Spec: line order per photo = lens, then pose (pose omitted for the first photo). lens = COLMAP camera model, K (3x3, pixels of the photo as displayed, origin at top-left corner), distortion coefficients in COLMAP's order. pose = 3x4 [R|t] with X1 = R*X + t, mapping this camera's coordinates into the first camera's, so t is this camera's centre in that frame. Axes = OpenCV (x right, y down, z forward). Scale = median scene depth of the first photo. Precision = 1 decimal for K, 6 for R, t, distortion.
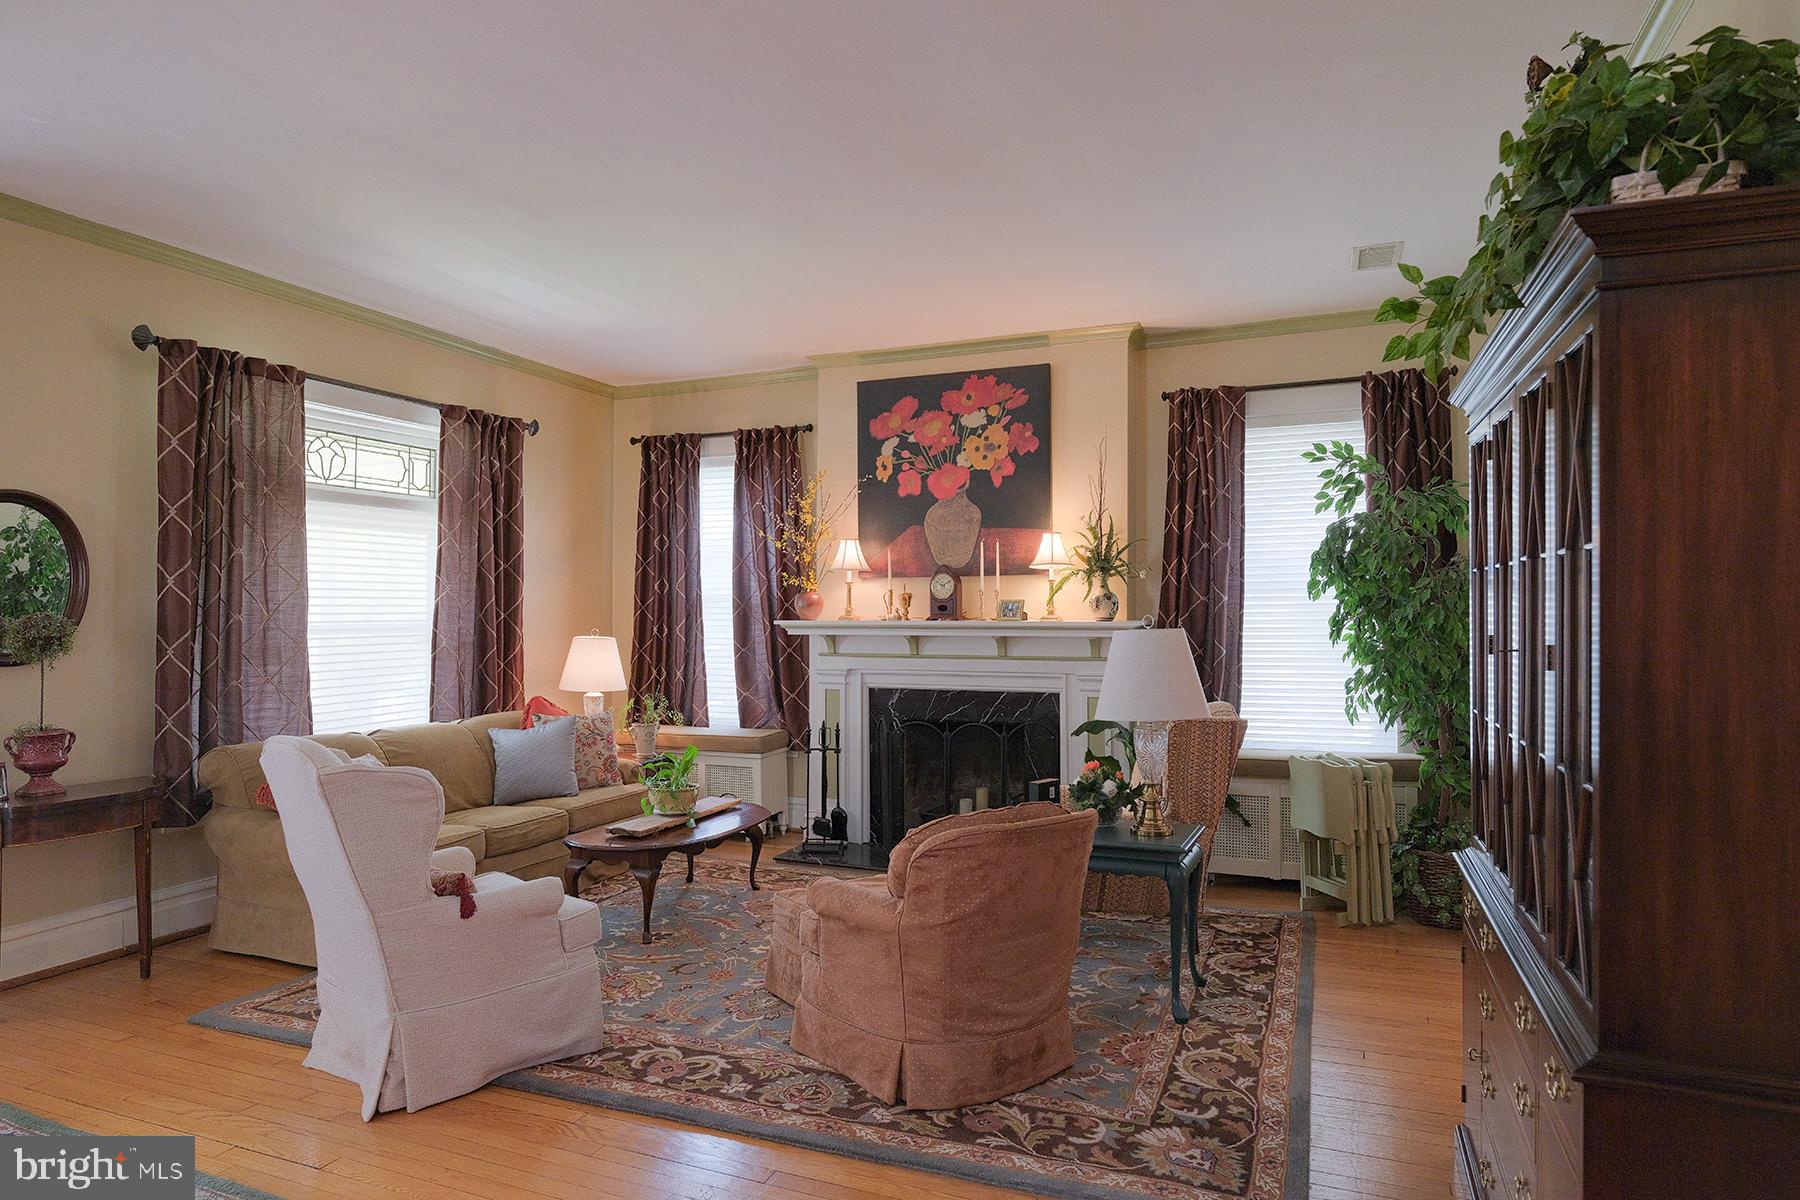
lens RADIAL K [[1037.7, 0, 900.0], [0, 1037.7, 600.0], [0, 0, 1]] dist [-0.005134, 0.002165]
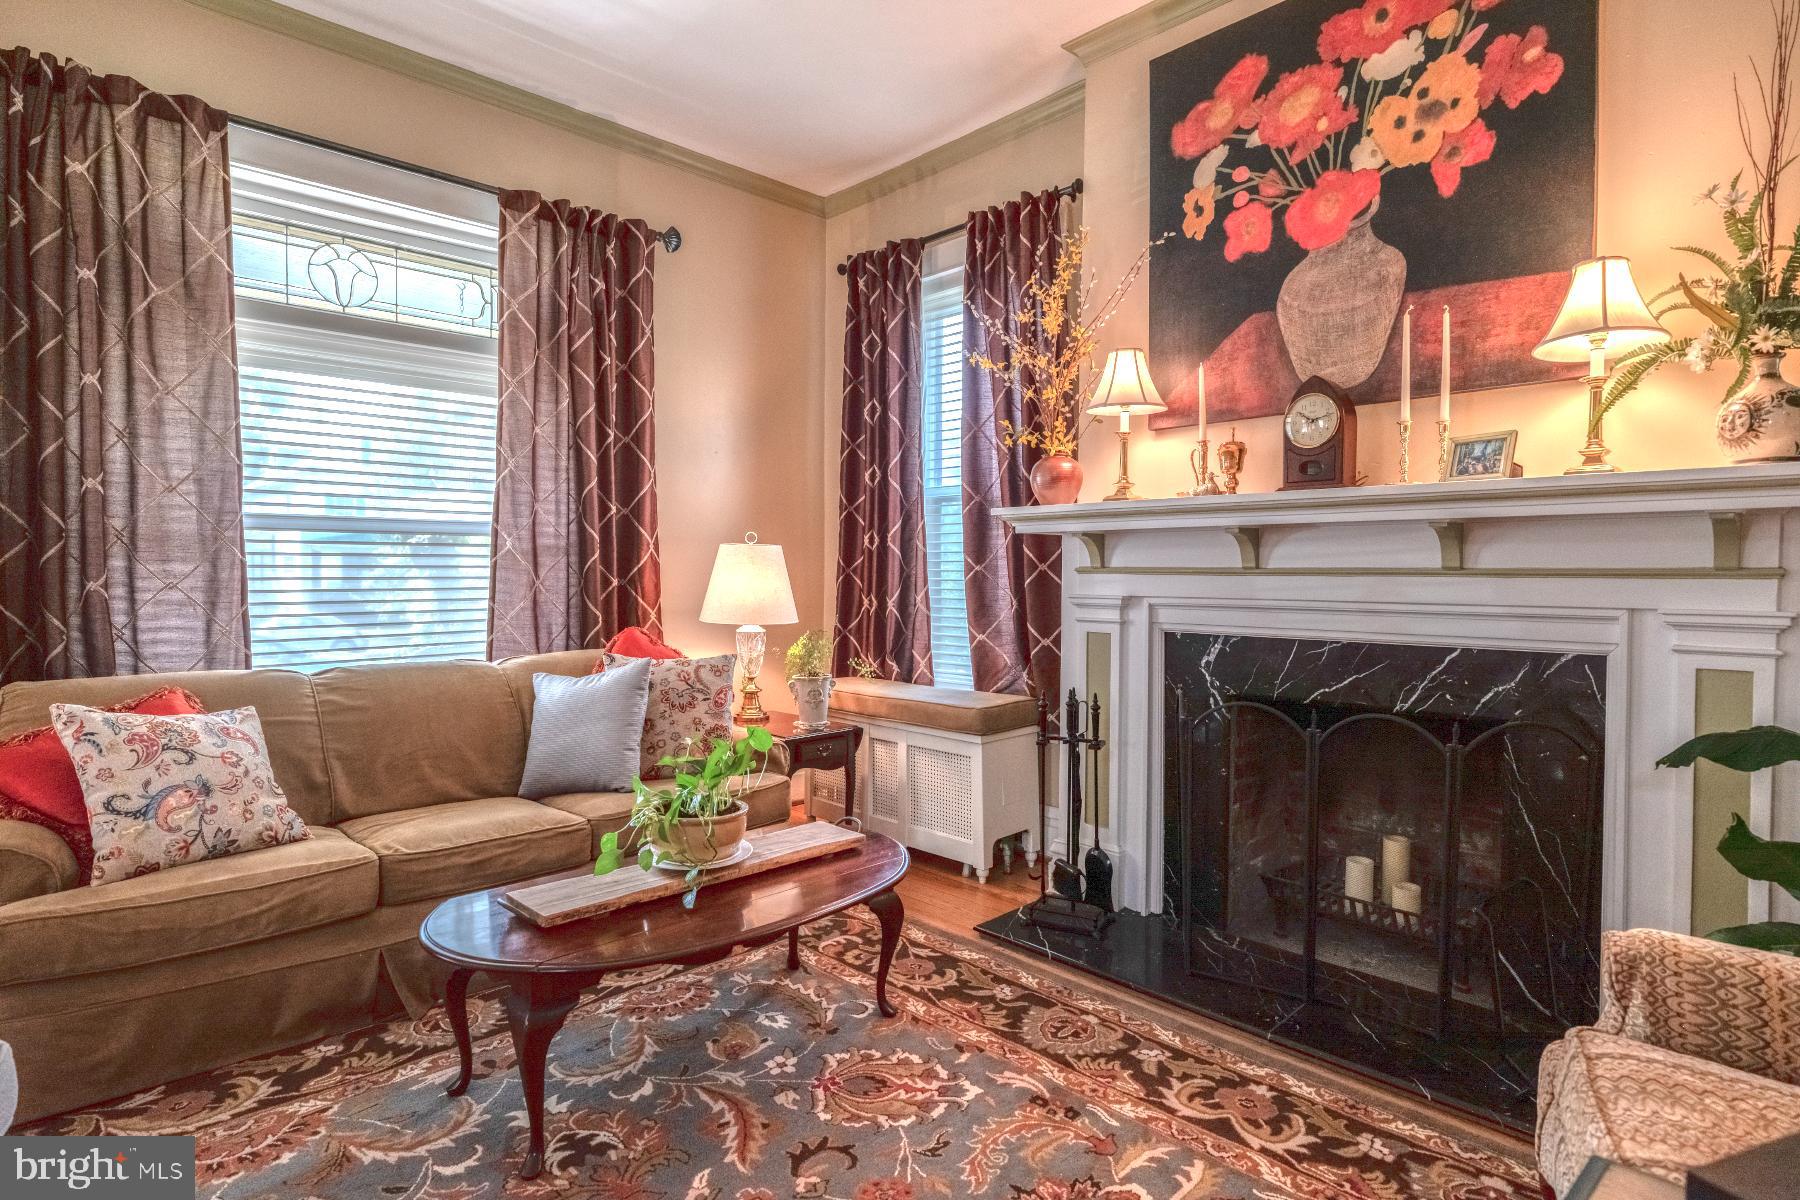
lens RADIAL K [[937.6, 0, 900.0], [0, 937.6, 600.0], [0, 0, 1]] dist [-0.003589, -0.002000]
pose [[0.914536, 0.017620, -0.404120, 0.042177], [-0.000595, 0.999108, 0.042216, 0.049005], [0.404504, -0.038367, 0.913731, 0.512824]]
